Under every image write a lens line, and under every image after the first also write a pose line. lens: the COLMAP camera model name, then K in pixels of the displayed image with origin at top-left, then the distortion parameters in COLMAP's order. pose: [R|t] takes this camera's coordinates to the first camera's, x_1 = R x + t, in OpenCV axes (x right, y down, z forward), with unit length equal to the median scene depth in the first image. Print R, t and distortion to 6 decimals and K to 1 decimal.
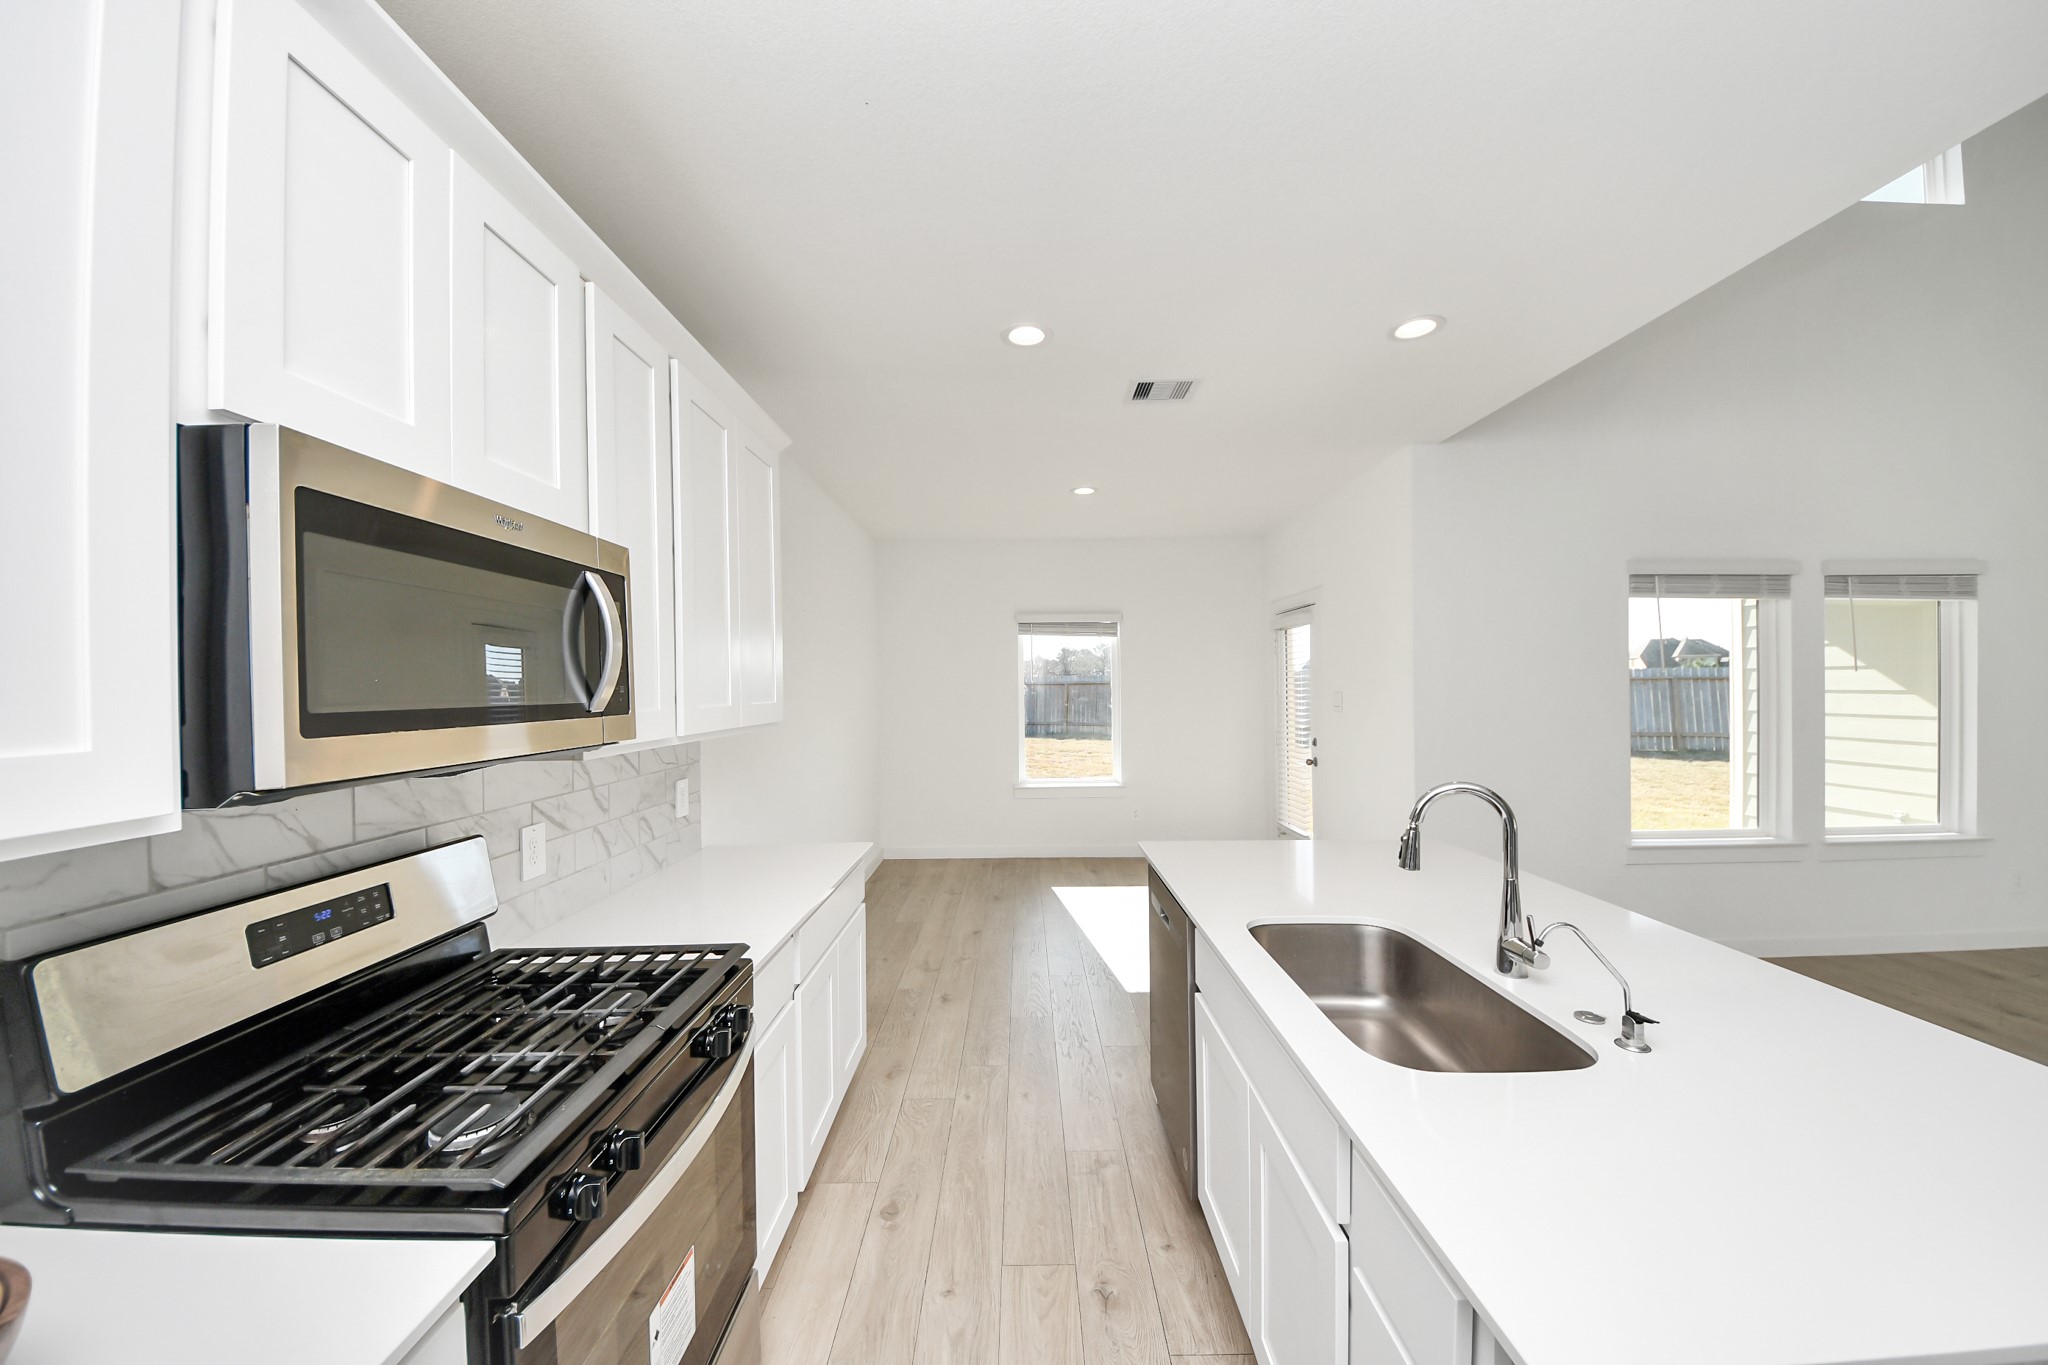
lens RADIAL K [[718.0, 0, 1019.7], [0, 718.0, 688.9], [0, 0, 1]] dist [-0.000659, -0.000183]
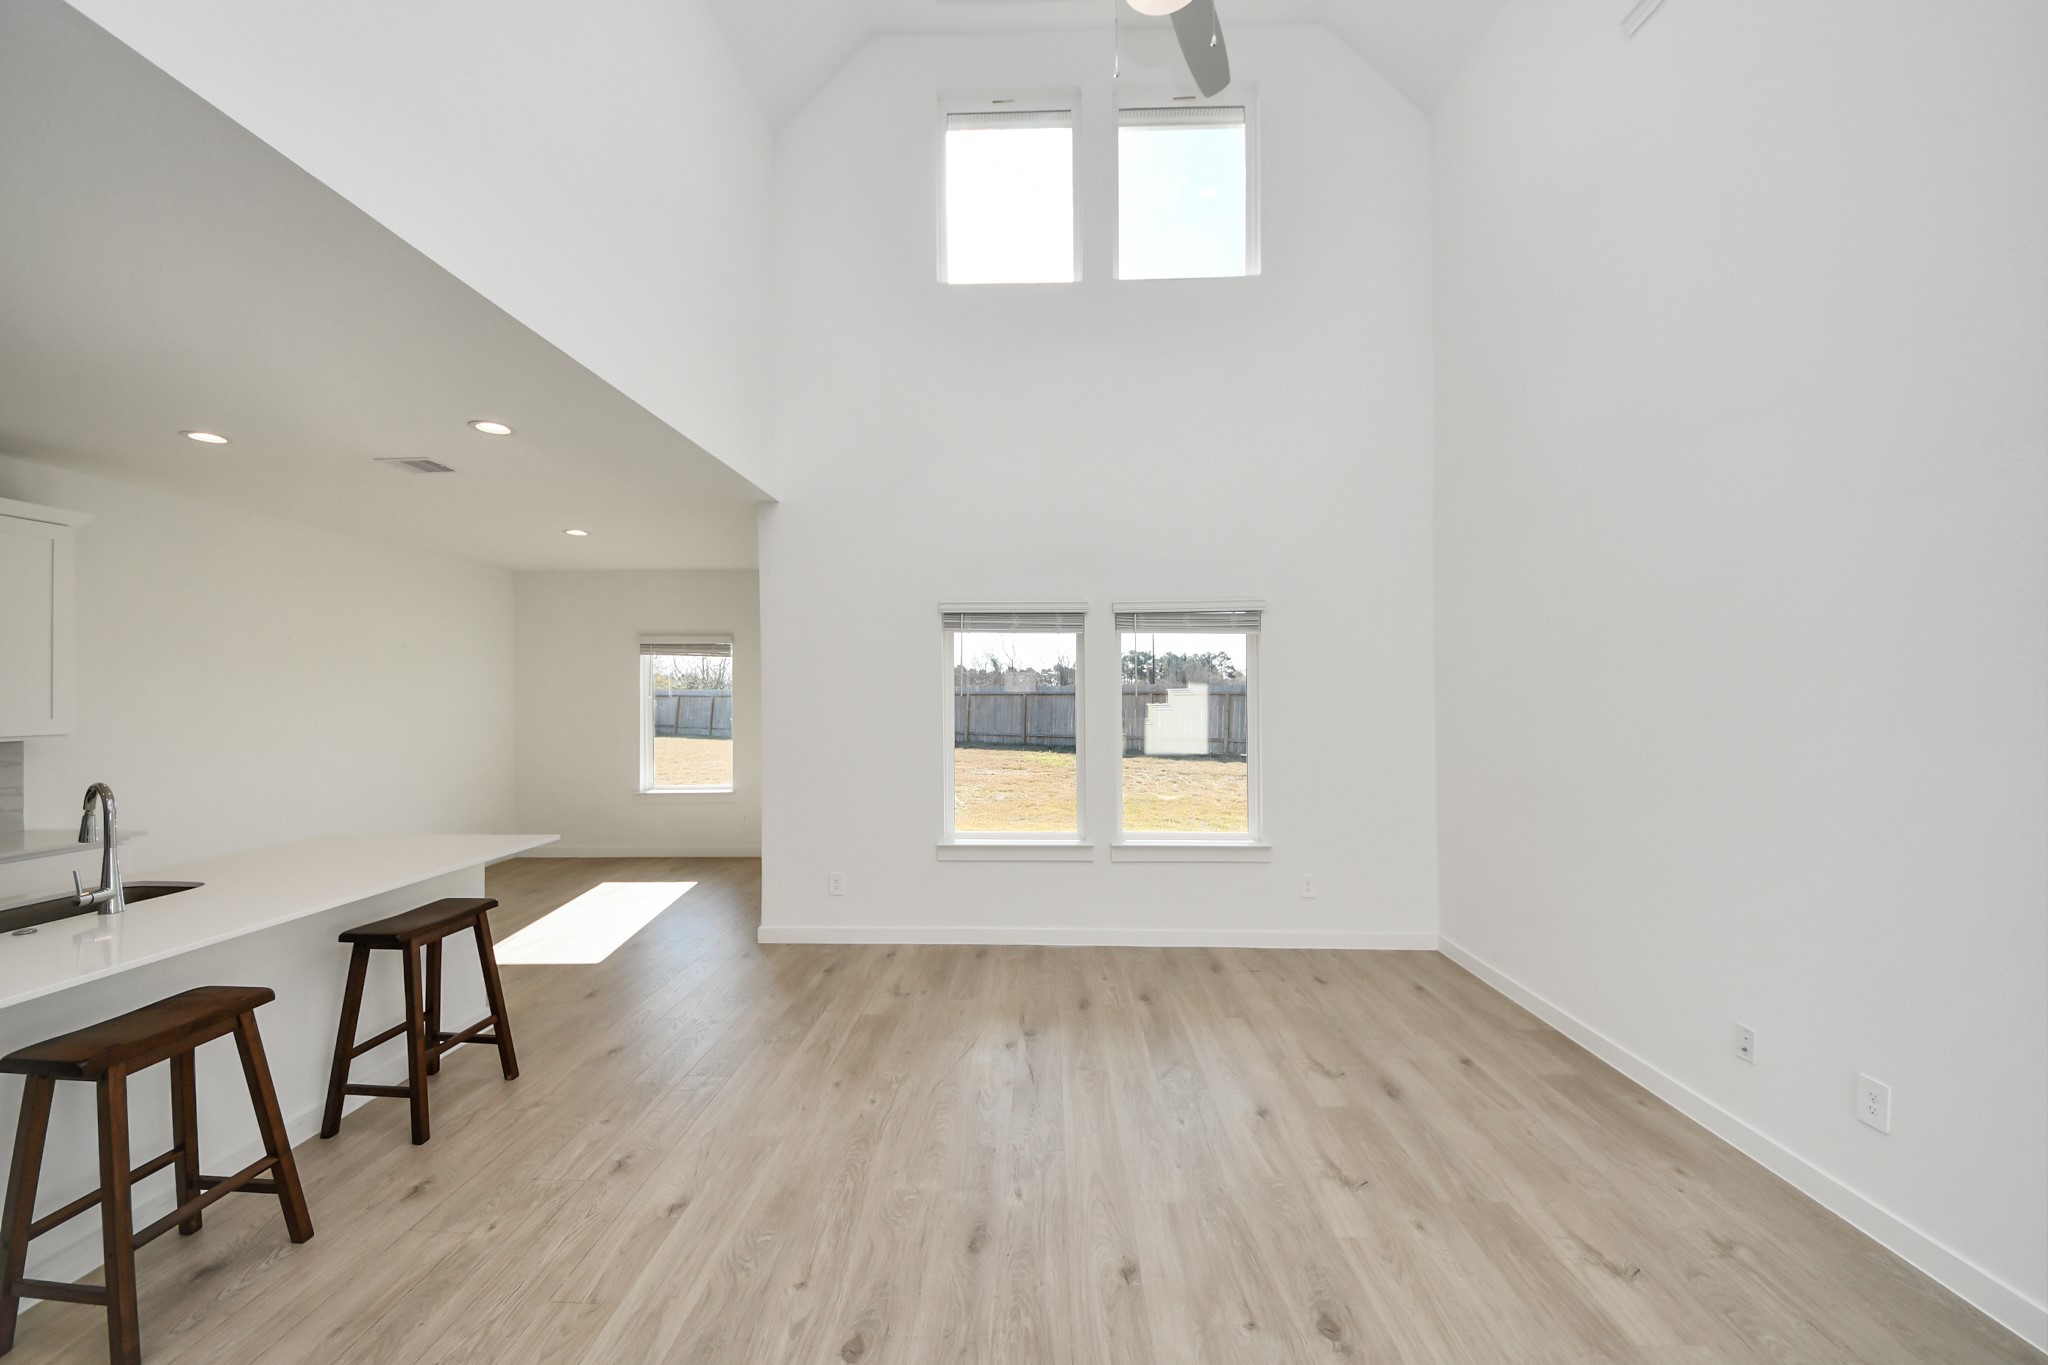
lens RADIAL K [[736.8, 0, 1027.0], [0, 736.8, 677.0], [0, 0, 1]] dist [-0.024999, -0.000494]
pose [[0.999580, 0.003681, -0.028729, 0.719556], [-0.004296, 0.999762, -0.021374, -0.022855], [0.028644, 0.021489, 0.999359, -0.120264]]
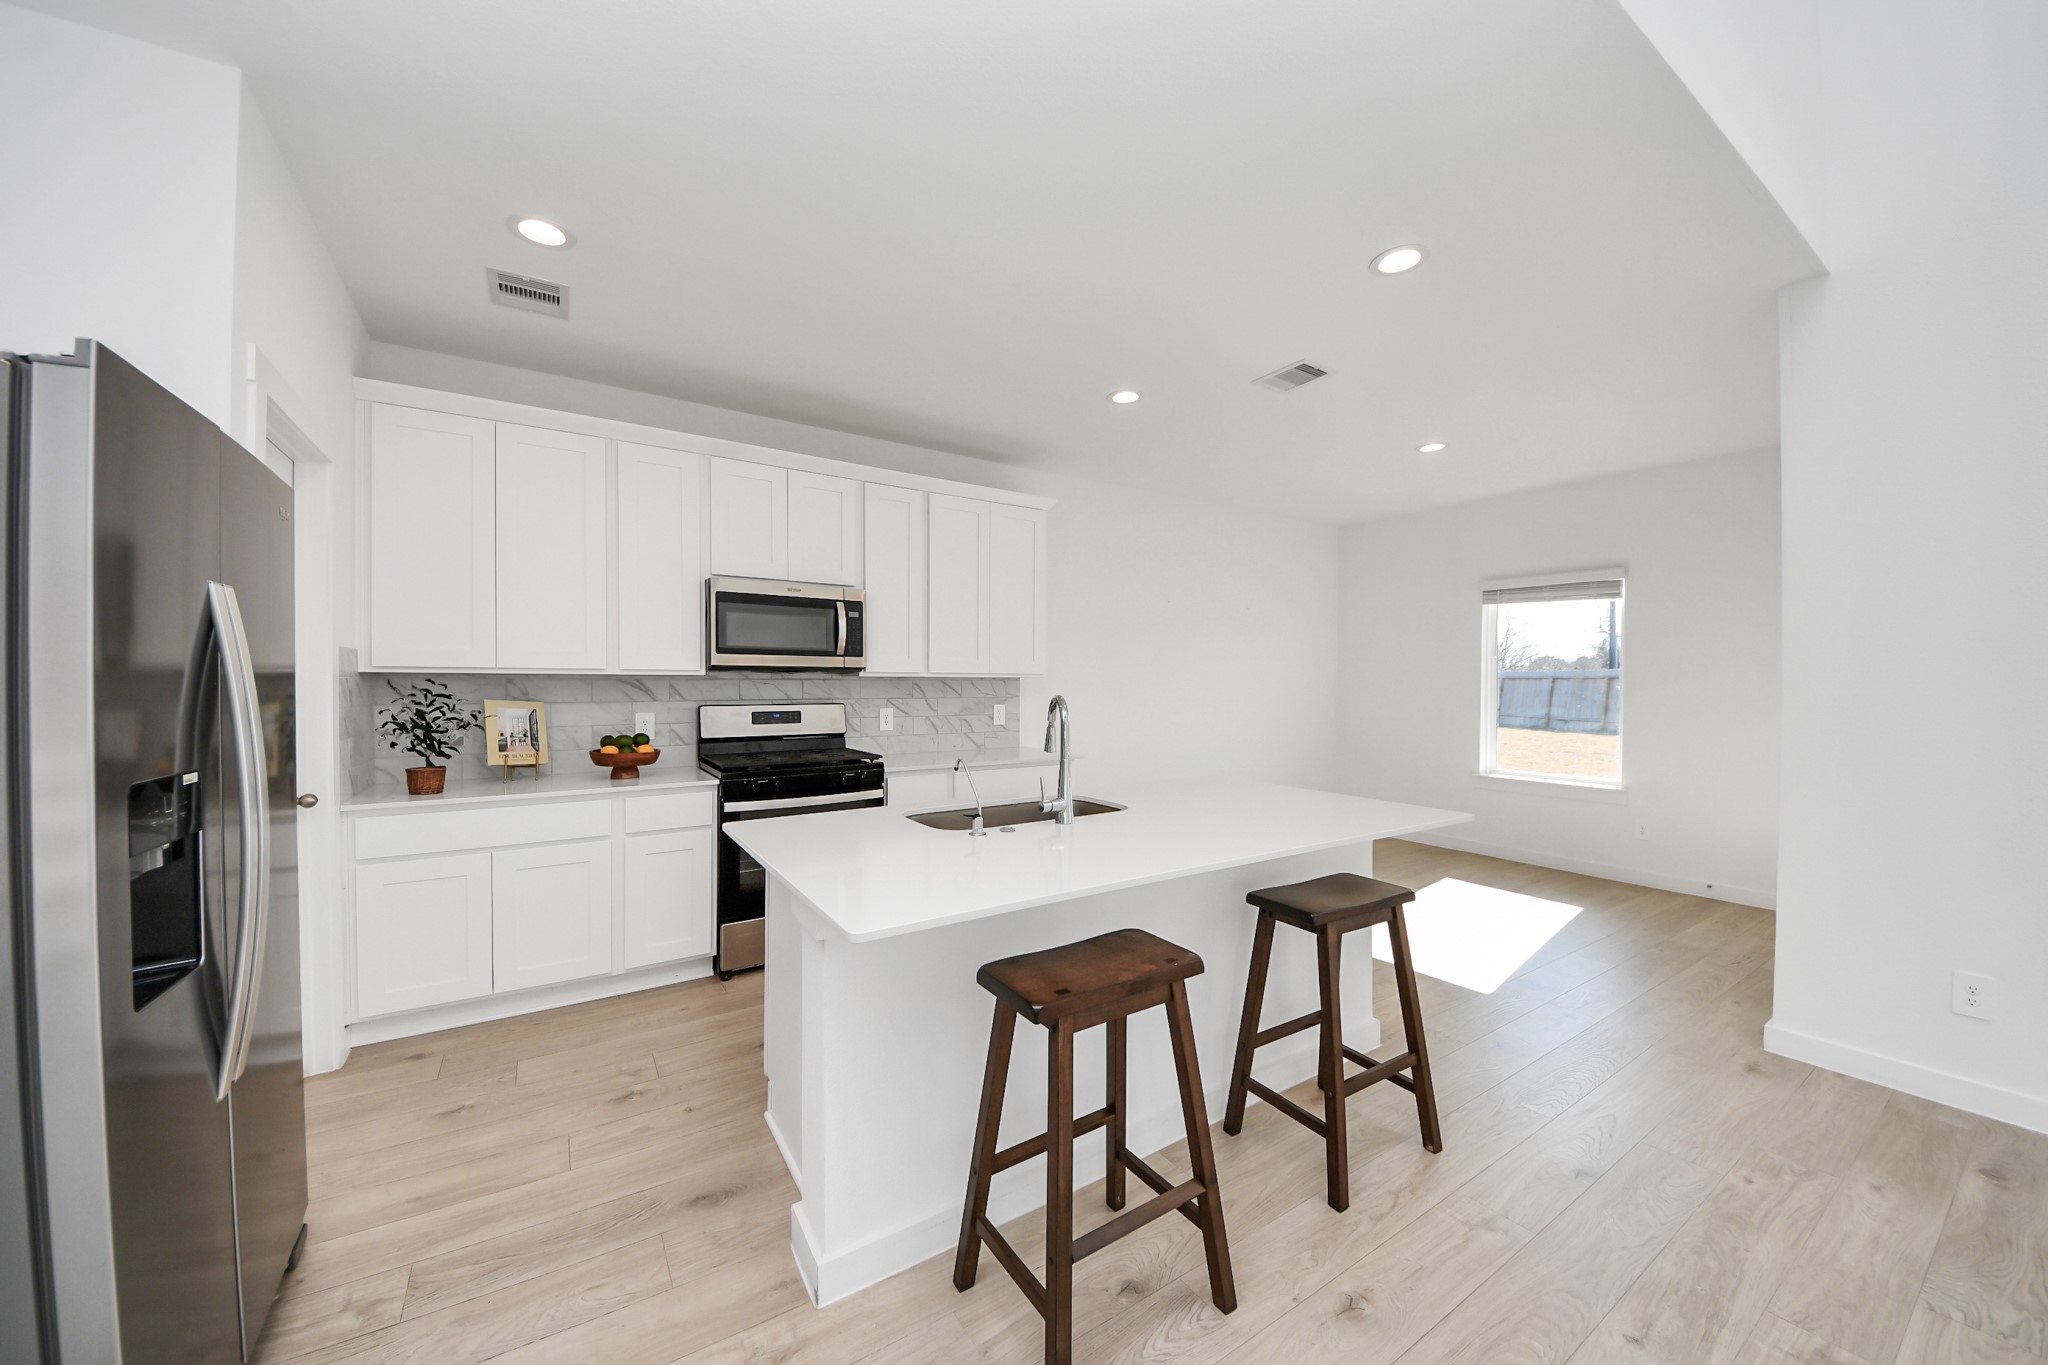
lens RADIAL K [[718.0, 0, 1019.7], [0, 718.0, 688.9], [0, 0, 1]] dist [-0.000659, -0.000183]
pose [[0.535315, 0.024821, -0.844288, 0.493566], [-0.018399, 0.999674, 0.017723, 0.026599], [0.844452, 0.006047, 0.535597, 0.043073]]
